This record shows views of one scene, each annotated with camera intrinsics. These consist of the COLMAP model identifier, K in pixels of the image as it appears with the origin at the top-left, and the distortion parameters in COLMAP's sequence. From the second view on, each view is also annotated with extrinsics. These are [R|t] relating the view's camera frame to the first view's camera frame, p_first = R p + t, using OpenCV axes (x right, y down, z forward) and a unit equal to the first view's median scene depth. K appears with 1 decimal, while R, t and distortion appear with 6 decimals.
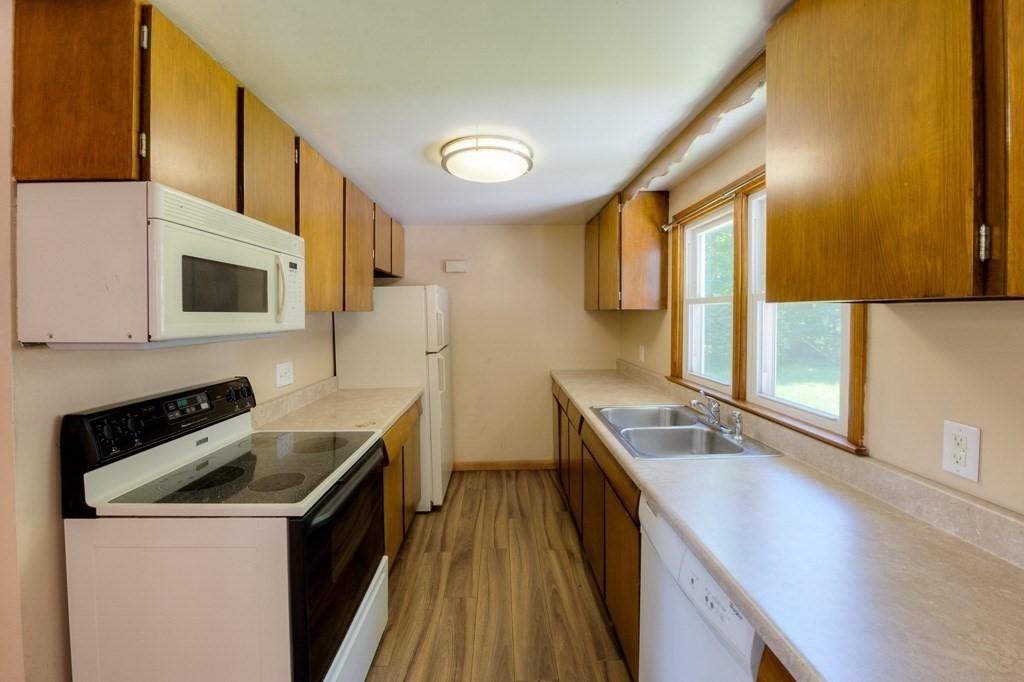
lens RADIAL K [[422.0, 0, 508.5], [0, 422.0, 322.0], [0, 0, 1]] dist [-0.014672, -0.000548]
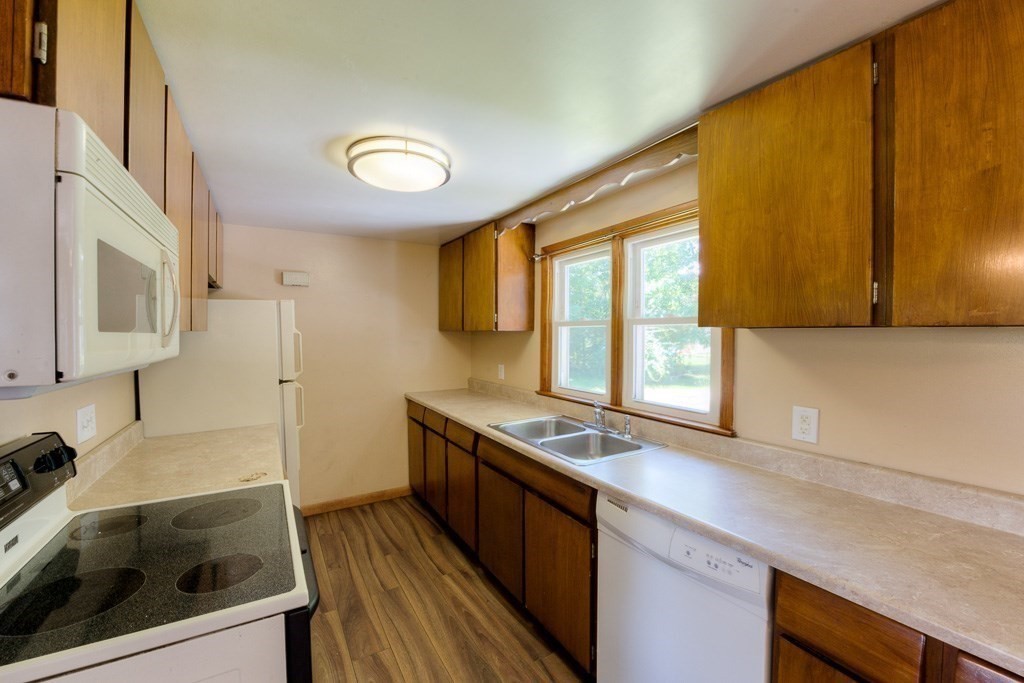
lens RADIAL K [[417.9, 0, 513.2], [0, 417.9, 342.2], [0, 0, 1]] dist [-0.016457, -0.000395]
pose [[0.868597, -0.006928, 0.495471, -0.279162], [0.007173, 0.999973, 0.001406, -0.002797], [-0.495468, 0.002333, 0.868623, 0.089408]]
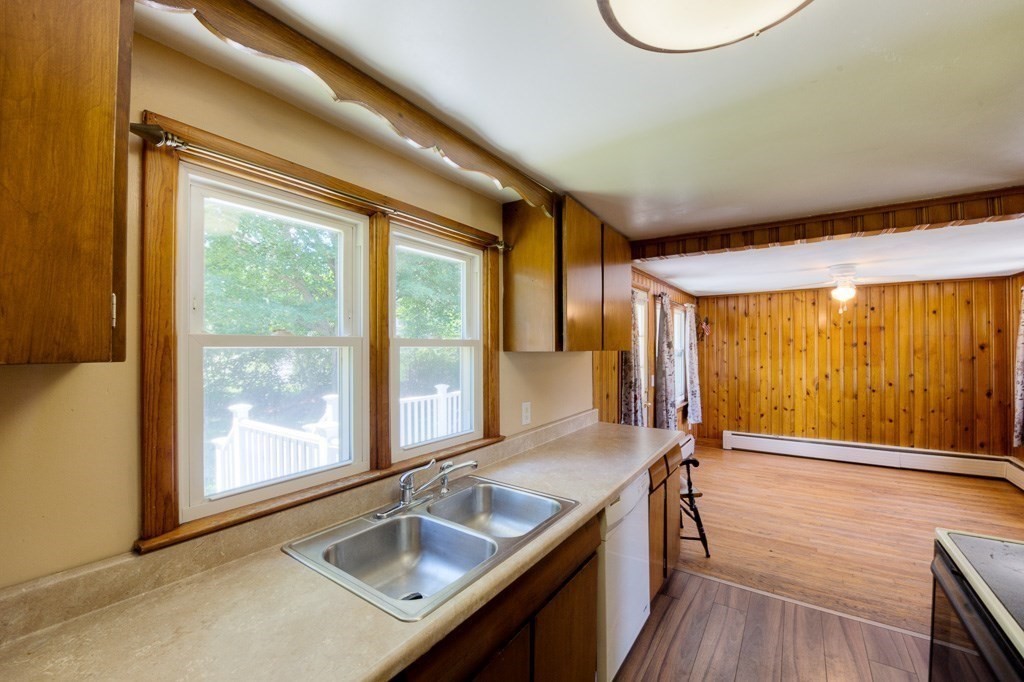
lens RADIAL K [[409.2, 0, 510.3], [0, 409.2, 342.2], [0, 0, 1]] dist [-0.020770, -0.000316]
pose [[-0.810508, 0.011522, 0.585614, -0.098739], [0.015224, 0.999883, 0.001398, -0.047811], [-0.585530, 0.010048, -0.810589, 1.346192]]
